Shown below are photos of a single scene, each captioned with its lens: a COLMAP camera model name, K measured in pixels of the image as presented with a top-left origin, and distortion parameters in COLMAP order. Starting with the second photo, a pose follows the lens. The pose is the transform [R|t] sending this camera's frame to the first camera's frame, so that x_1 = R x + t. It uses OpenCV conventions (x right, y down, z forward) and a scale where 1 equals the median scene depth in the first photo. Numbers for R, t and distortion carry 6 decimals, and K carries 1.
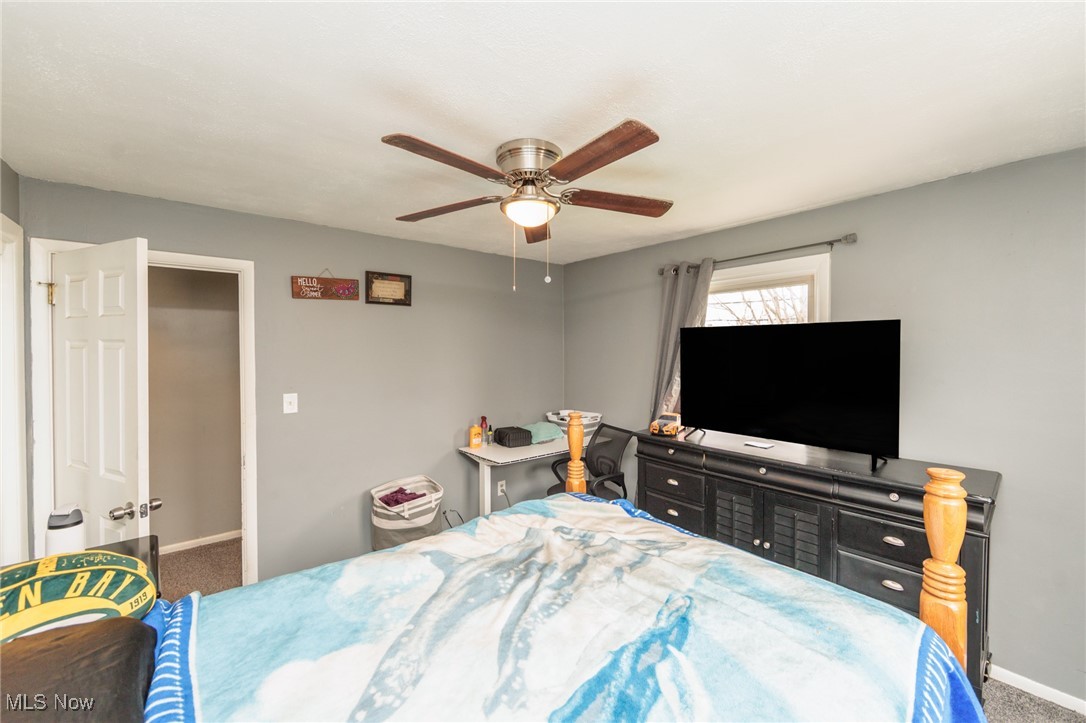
lens RADIAL K [[427.9, 0, 543.0], [0, 427.9, 361.5], [0, 0, 1]] dist [0.007901, 0.000109]
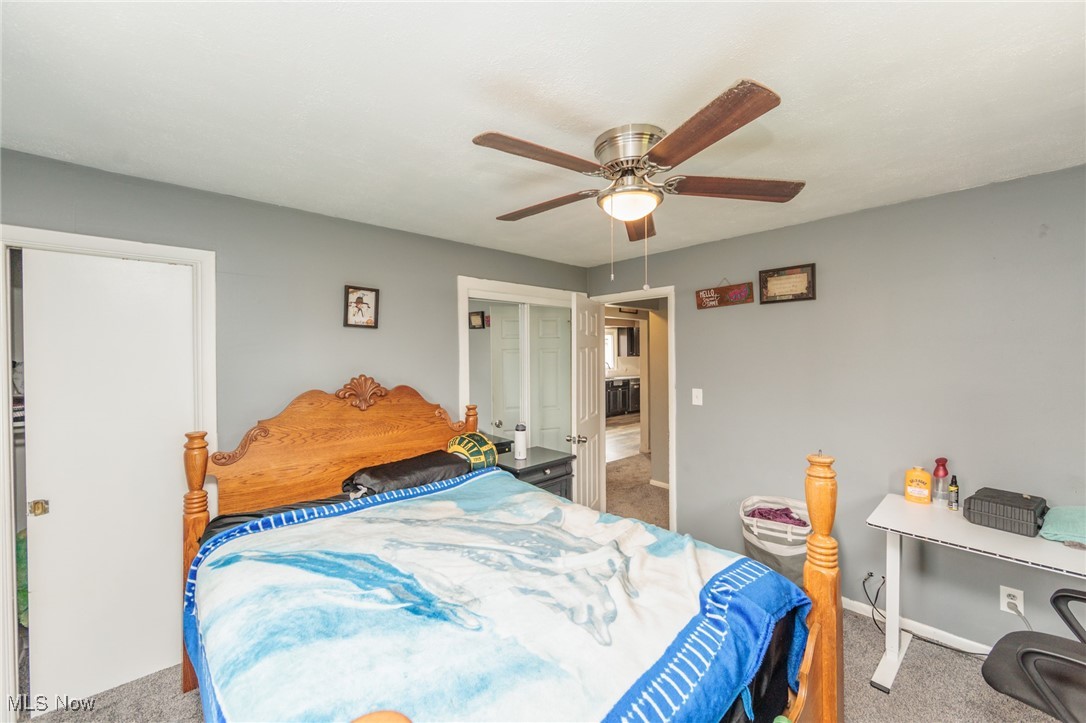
lens RADIAL K [[423.6, 0, 543.0], [0, 423.6, 361.5], [0, 0, 1]] dist [-0.000013, 0.000039]
pose [[0.052698, 0.020208, -0.998406, 0.552247], [-0.022053, 0.999575, 0.019068, -0.014227], [0.998367, 0.021013, 0.053122, 0.484161]]
